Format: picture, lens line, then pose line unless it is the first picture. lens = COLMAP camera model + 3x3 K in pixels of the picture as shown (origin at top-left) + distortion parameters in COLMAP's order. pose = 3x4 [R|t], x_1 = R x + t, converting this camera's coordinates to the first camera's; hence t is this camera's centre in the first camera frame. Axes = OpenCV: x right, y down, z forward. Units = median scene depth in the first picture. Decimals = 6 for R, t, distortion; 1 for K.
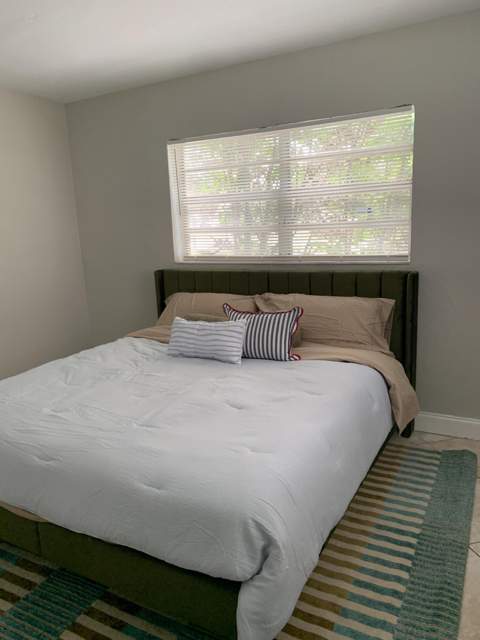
lens RADIAL K [[496.9, 0, 240.0], [0, 496.9, 320.0], [0, 0, 1]] dist [0.073194, -0.101083]
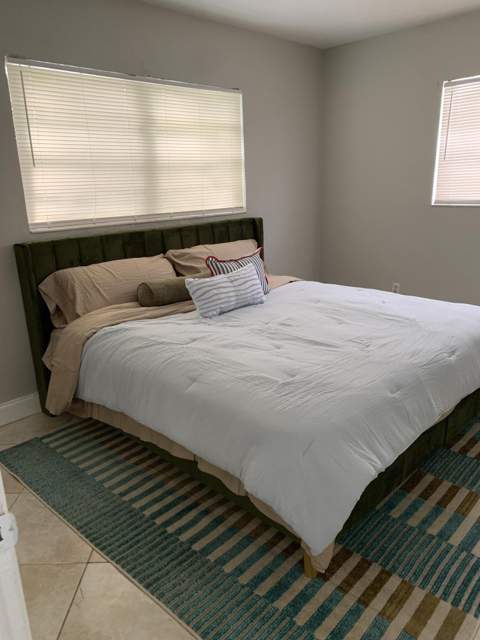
lens RADIAL K [[496.9, 0, 240.0], [0, 496.9, 320.0], [0, 0, 1]] dist [0.073194, -0.101083]
pose [[0.248862, -0.228467, 0.941207, -0.968724], [0.203110, 0.962482, 0.179928, -0.077565], [-0.947003, 0.146392, 0.285929, 0.660395]]
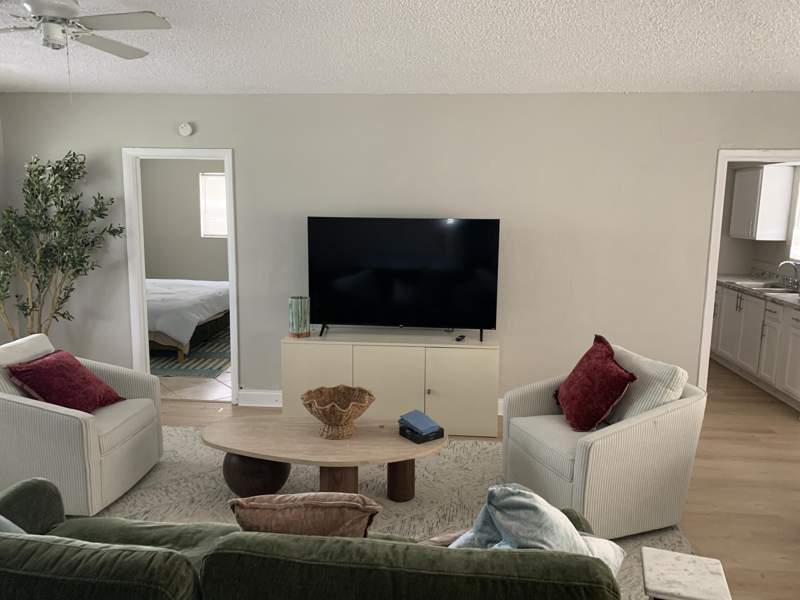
lens RADIAL K [[621.2, 0, 400.0], [0, 621.2, 300.0], [0, 0, 1]] dist [0.073194, -0.101083]
pose [[-0.414493, -0.103075, 0.904197, -2.678166], [0.188607, 0.962264, 0.196153, -0.148559], [-0.890294, 0.251842, -0.379410, 0.886776]]
